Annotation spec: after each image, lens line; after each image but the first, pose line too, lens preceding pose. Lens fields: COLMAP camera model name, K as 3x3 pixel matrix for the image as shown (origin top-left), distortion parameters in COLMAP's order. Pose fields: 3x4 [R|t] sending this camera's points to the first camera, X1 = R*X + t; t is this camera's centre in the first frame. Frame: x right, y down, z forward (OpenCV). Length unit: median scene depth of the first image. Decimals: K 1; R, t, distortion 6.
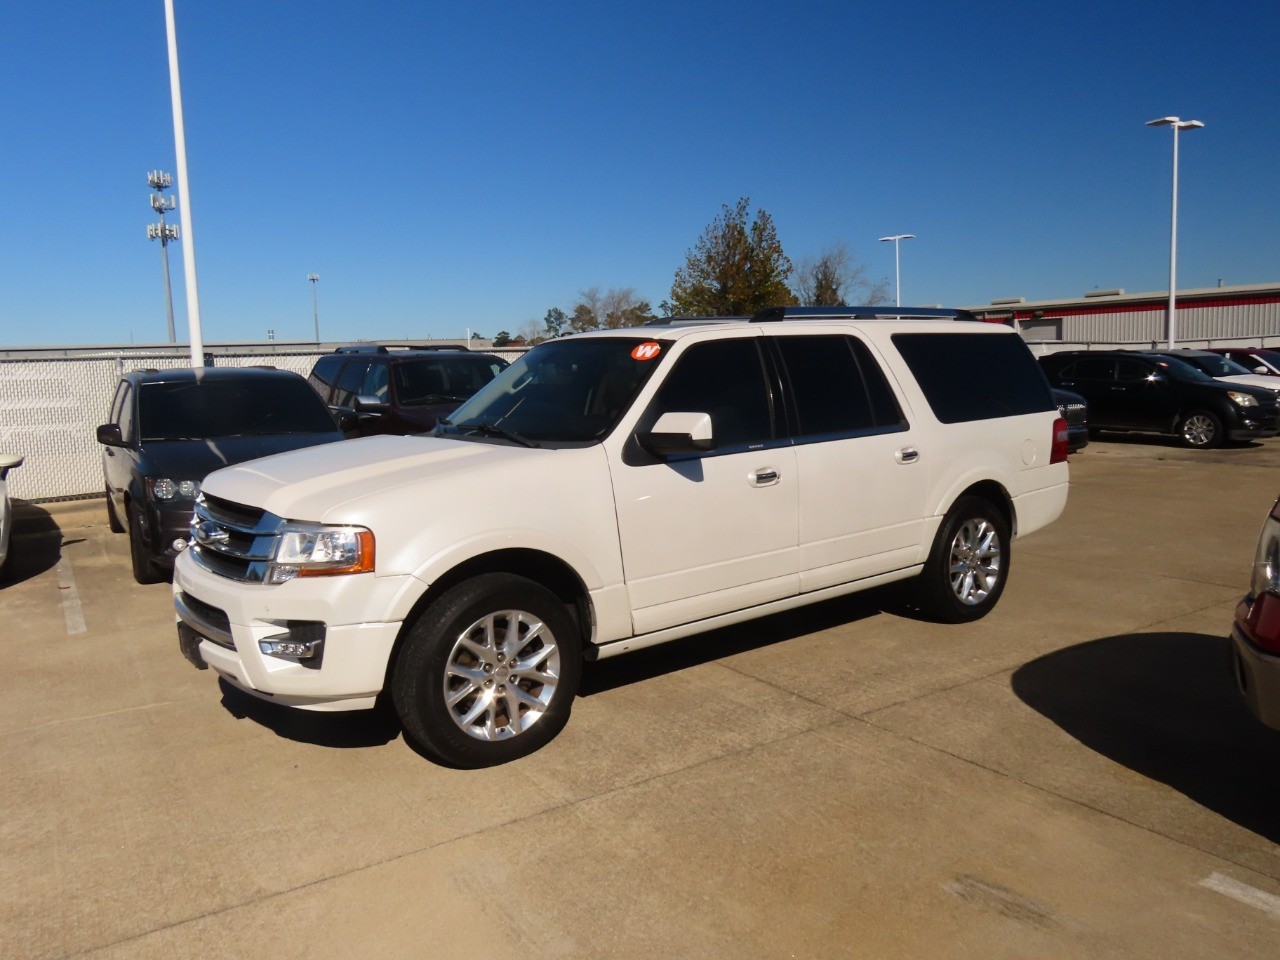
lens RADIAL K [[947.7, 0, 640.0], [0, 947.7, 480.0], [0, 0, 1]] dist [-0.054535, -0.001704]
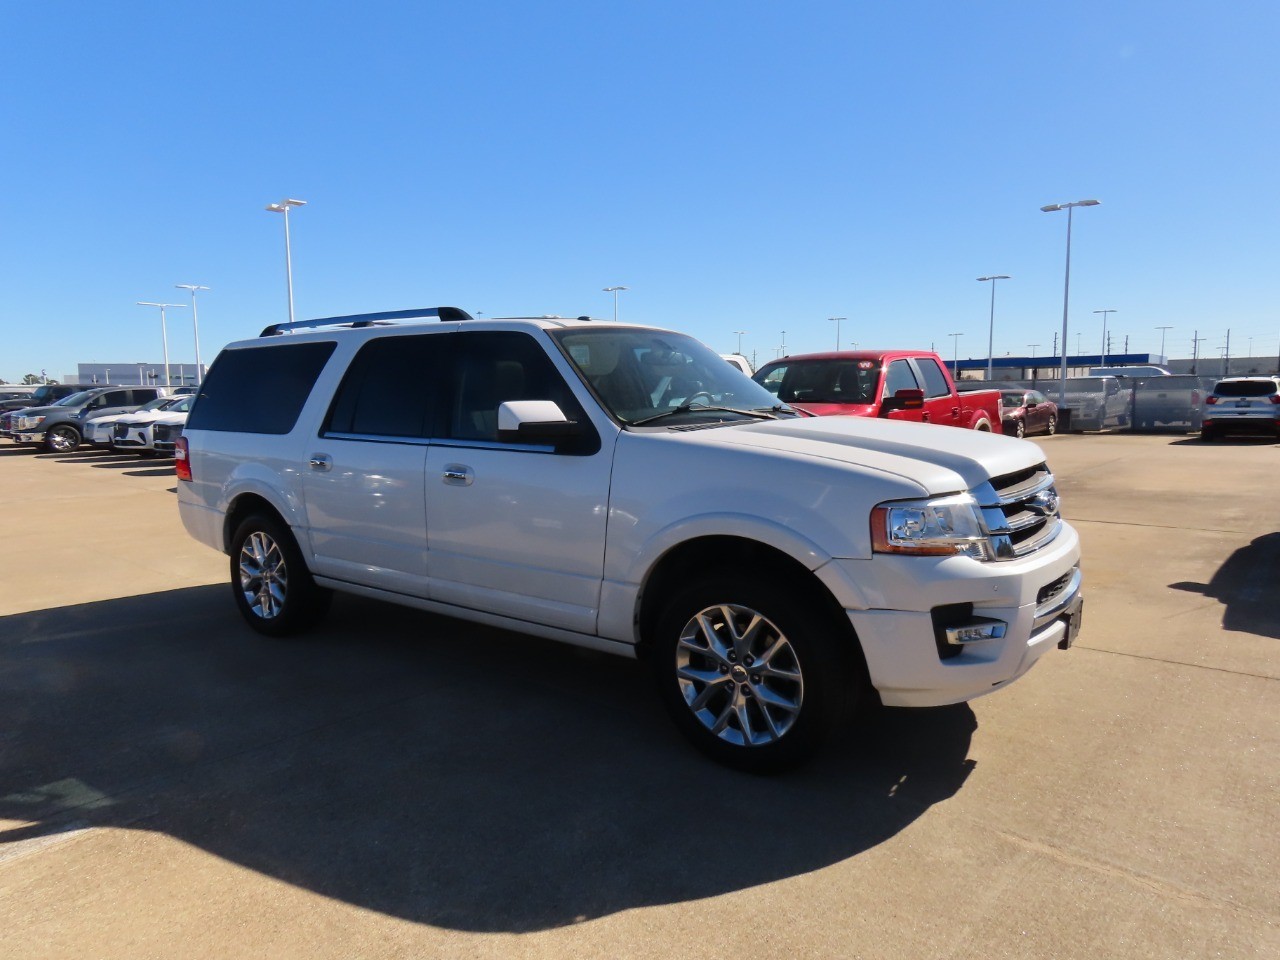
lens RADIAL K [[815.2, 0, 645.2], [0, 815.2, 479.6], [0, 0, 1]] dist [-0.001991, -0.003459]
pose [[-0.289191, -0.048871, 0.956023, -0.796188], [0.132436, 0.987050, 0.090518, -0.063713], [-0.948066, 0.152789, -0.278974, 1.136013]]
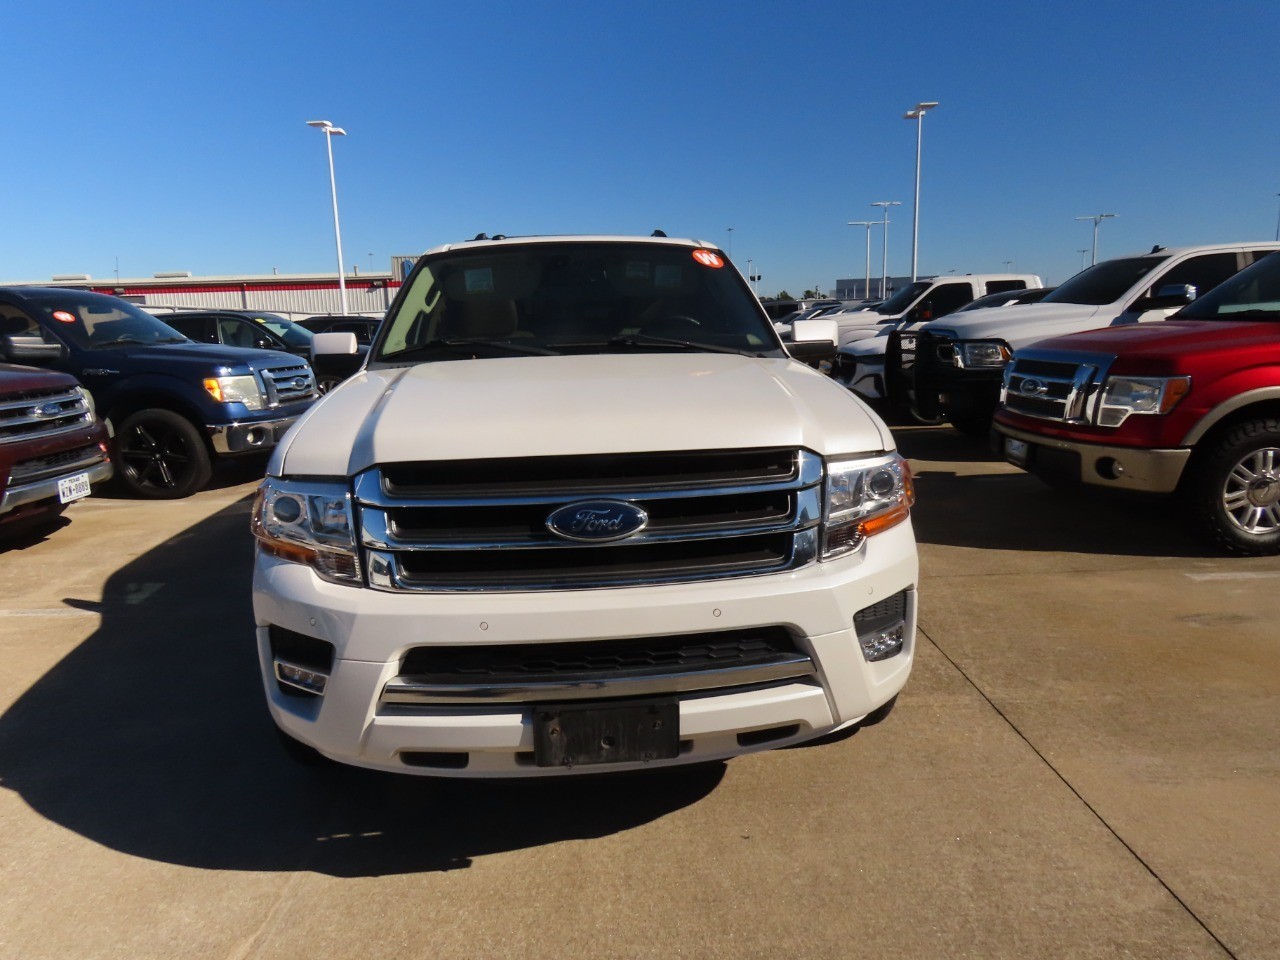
lens RADIAL K [[815.2, 0, 645.2], [0, 815.2, 479.6], [0, 0, 1]] dist [-0.001991, -0.003459]
pose [[0.530784, -0.132870, 0.837027, -0.596923], [0.098305, 0.990620, 0.094913, -0.005573], [-0.841787, 0.031905, 0.538867, 0.515945]]
